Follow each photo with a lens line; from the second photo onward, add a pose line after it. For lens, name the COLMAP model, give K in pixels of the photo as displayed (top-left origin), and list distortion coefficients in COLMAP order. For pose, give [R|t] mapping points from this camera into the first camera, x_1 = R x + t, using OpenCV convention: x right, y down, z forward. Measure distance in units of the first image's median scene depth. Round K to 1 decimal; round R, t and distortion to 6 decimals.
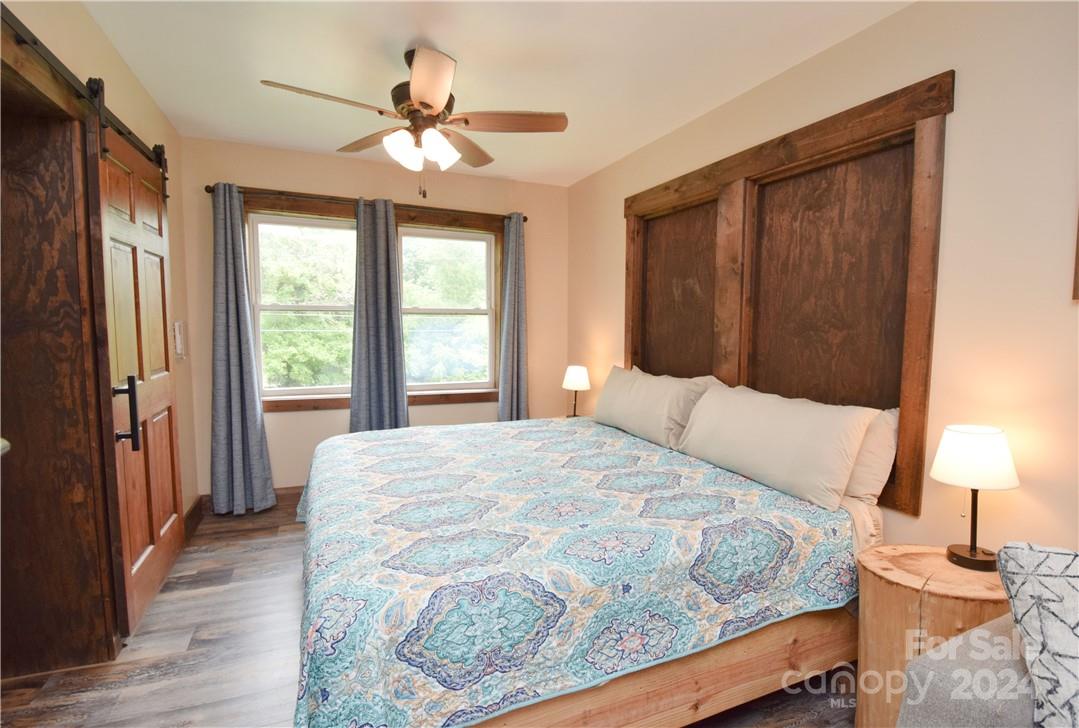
lens RADIAL K [[478.3, 0, 539.5], [0, 478.3, 364.0], [0, 0, 1]] dist [-0.063689, -0.000186]
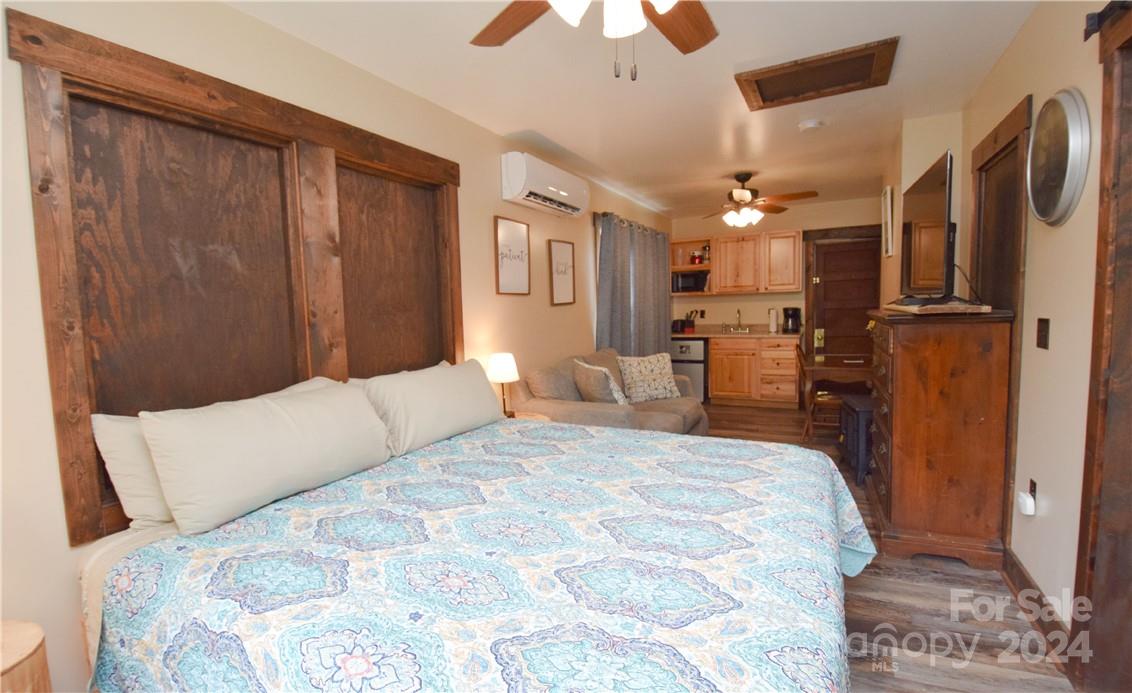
lens RADIAL K [[496.0, 0, 566.0], [0, 496.0, 346.5], [0, 0, 1]] dist [-0.001439, -0.000082]
pose [[-0.647185, -0.061902, 0.759816, -0.638138], [0.083248, 0.984998, 0.151155, -0.139376], [-0.757774, 0.161078, -0.632323, 1.418243]]
